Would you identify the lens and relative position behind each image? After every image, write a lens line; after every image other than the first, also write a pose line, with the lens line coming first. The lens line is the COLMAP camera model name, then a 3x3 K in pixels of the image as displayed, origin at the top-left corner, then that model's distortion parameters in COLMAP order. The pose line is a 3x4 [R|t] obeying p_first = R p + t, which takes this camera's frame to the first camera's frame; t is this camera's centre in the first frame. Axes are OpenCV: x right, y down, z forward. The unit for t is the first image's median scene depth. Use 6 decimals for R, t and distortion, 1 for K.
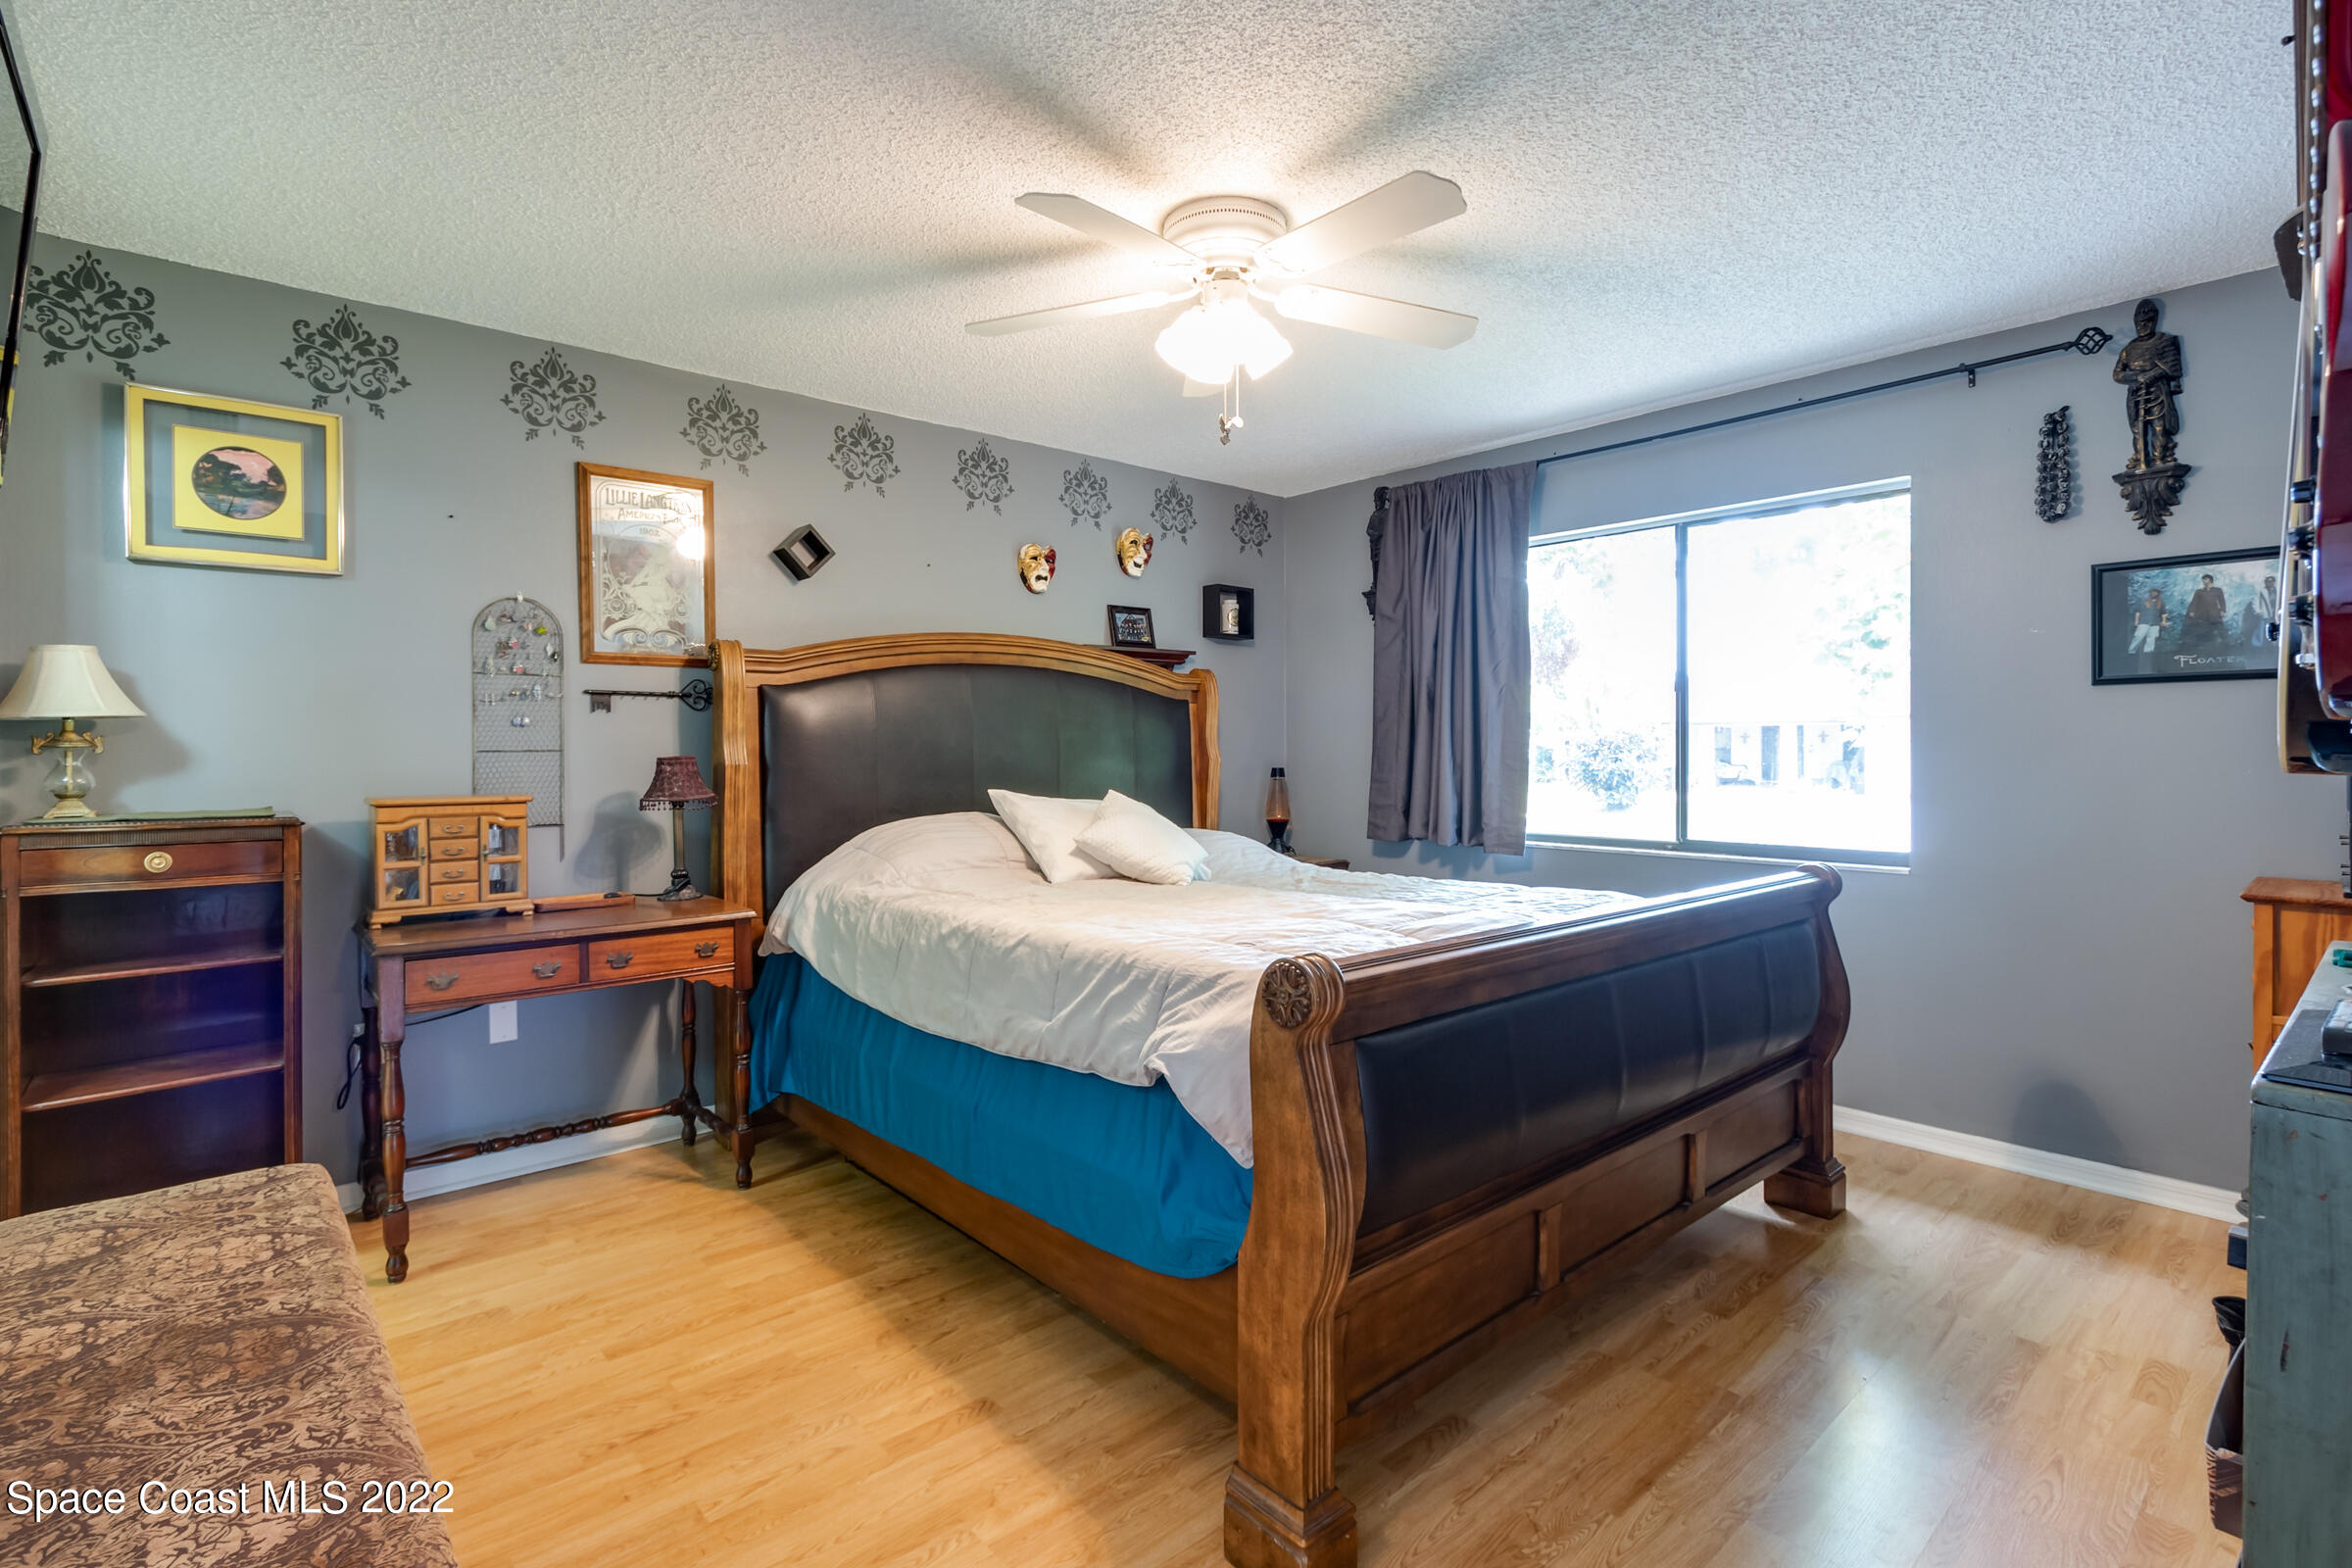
lens RADIAL K [[1108.2, 0, 1154.9], [0, 1108.2, 758.6], [0, 0, 1]] dist [0.006439, 0.000032]
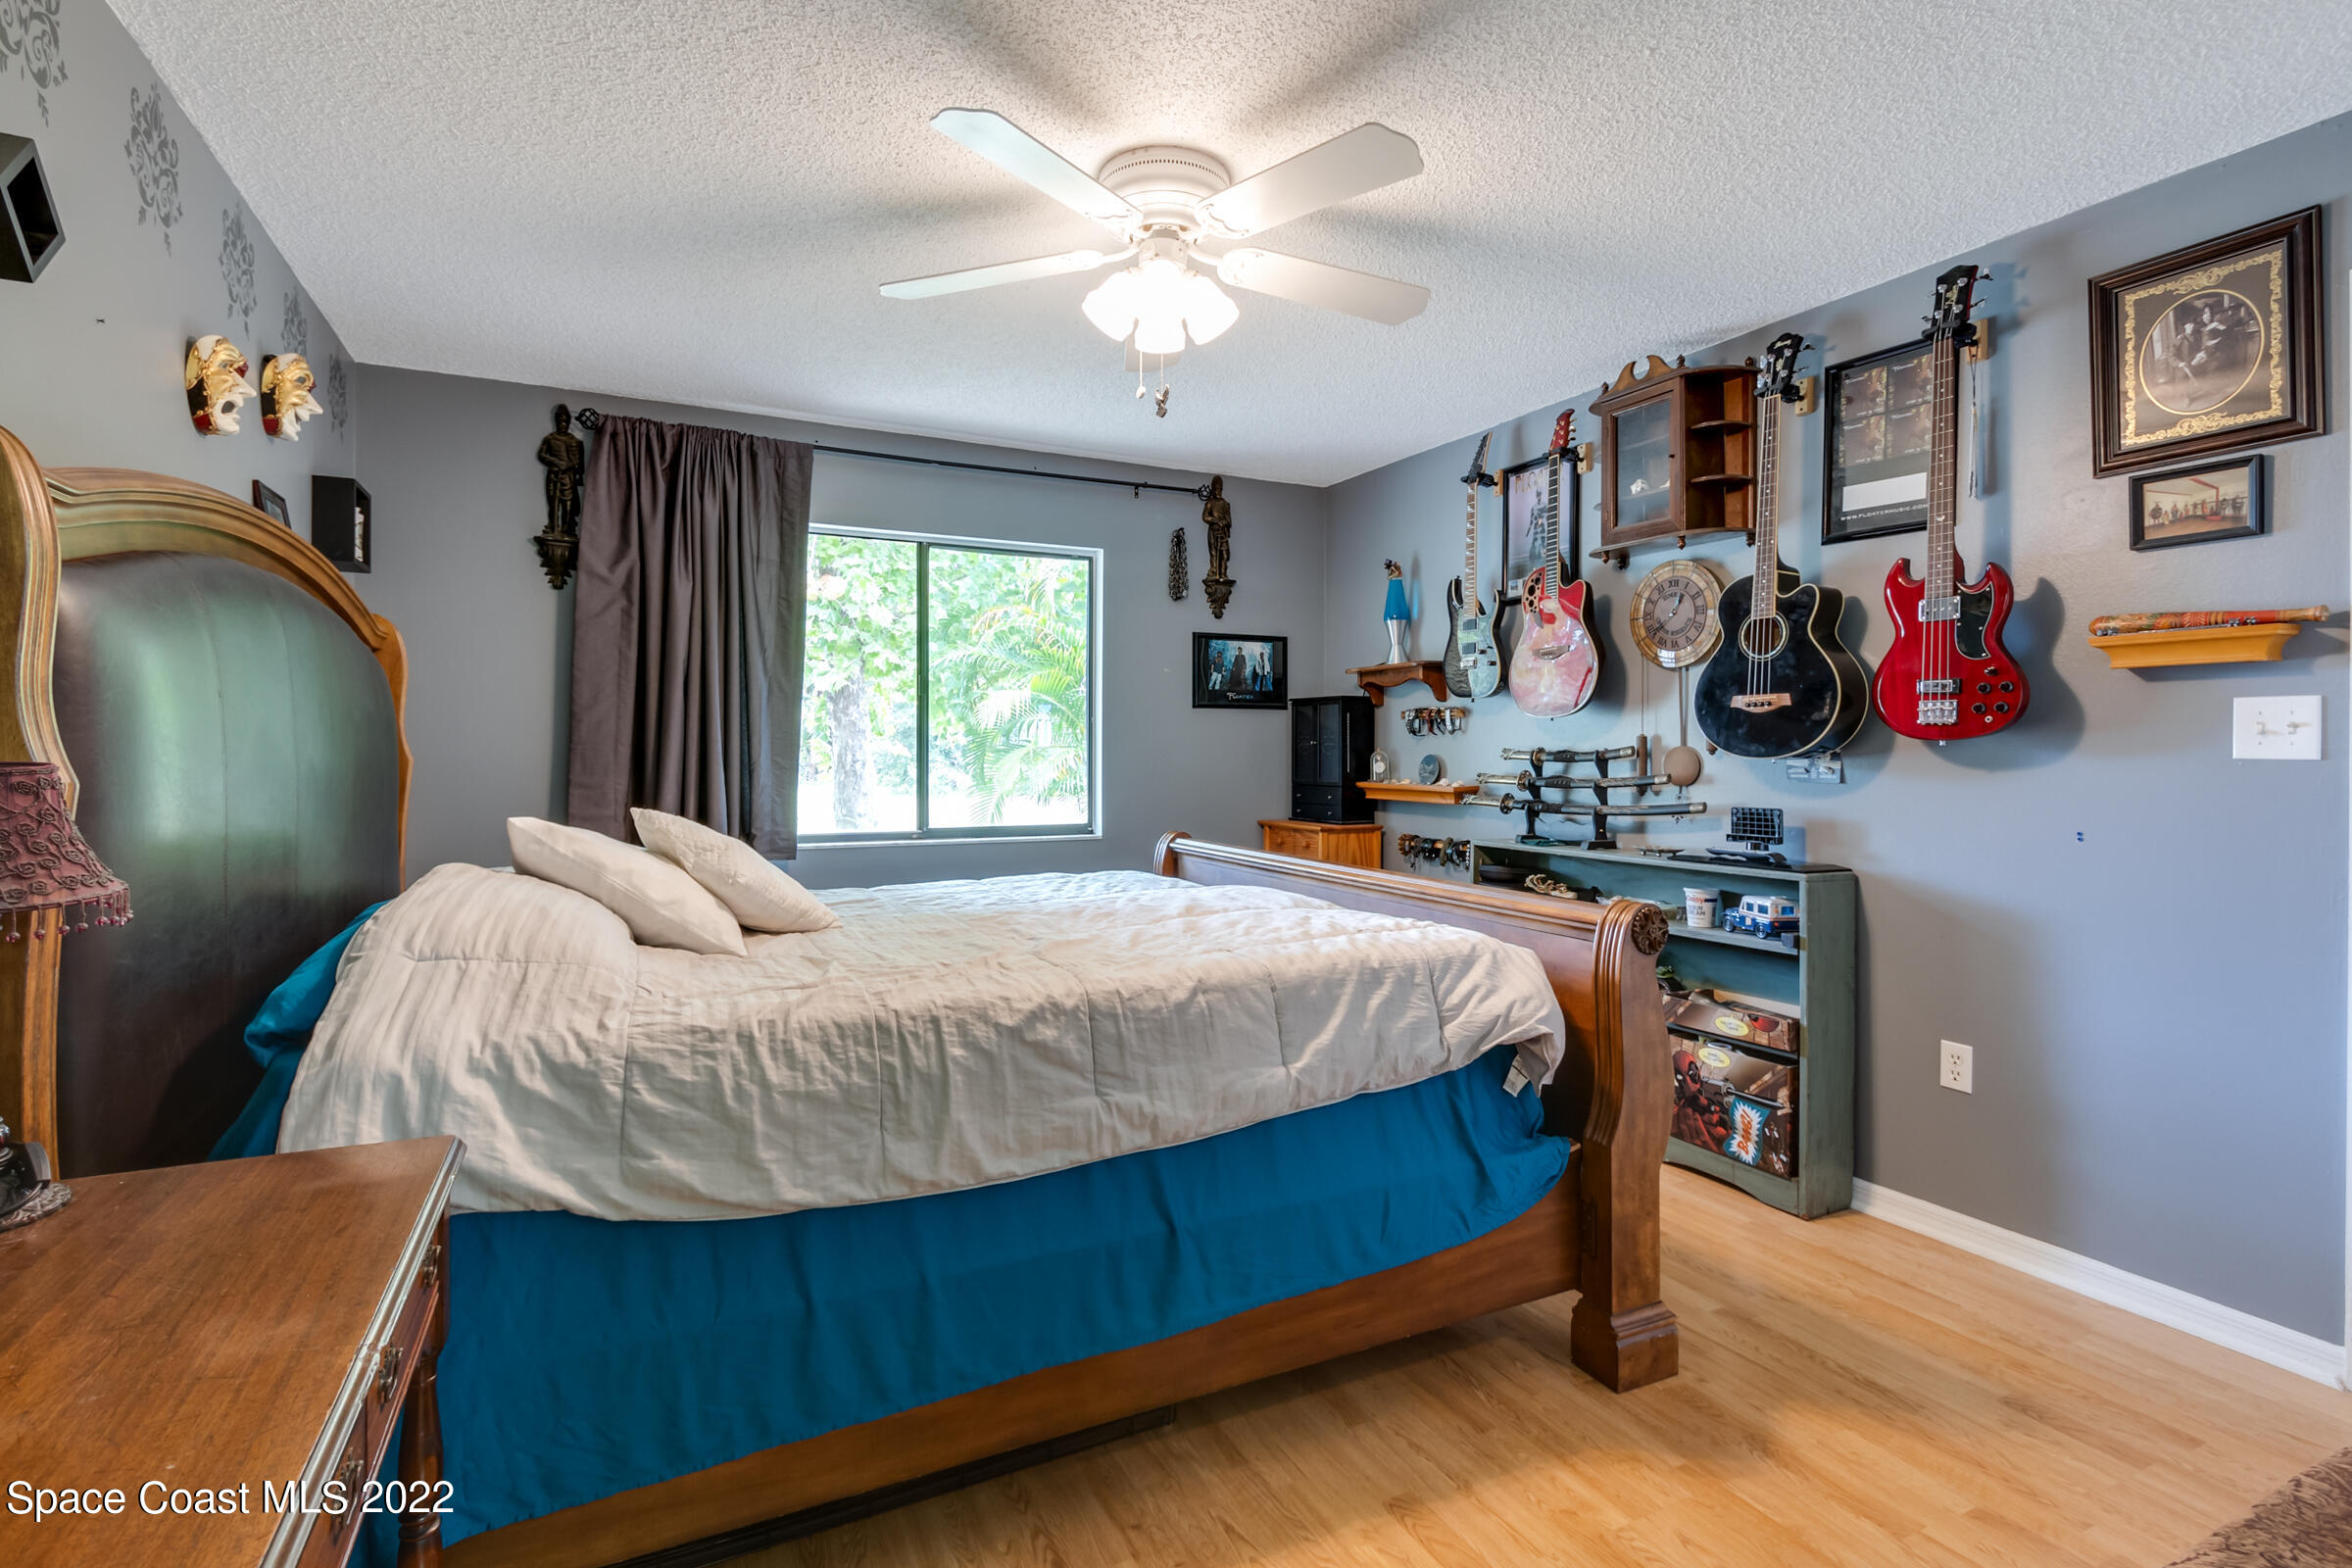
lens RADIAL K [[1108.2, 0, 1154.9], [0, 1108.2, 758.6], [0, 0, 1]] dist [0.006439, 0.000032]
pose [[0.249582, -0.007640, 0.968324, -0.728589], [0.005920, 0.999962, 0.006364, -0.003546], [-0.968336, 0.004145, 0.249618, 0.681372]]
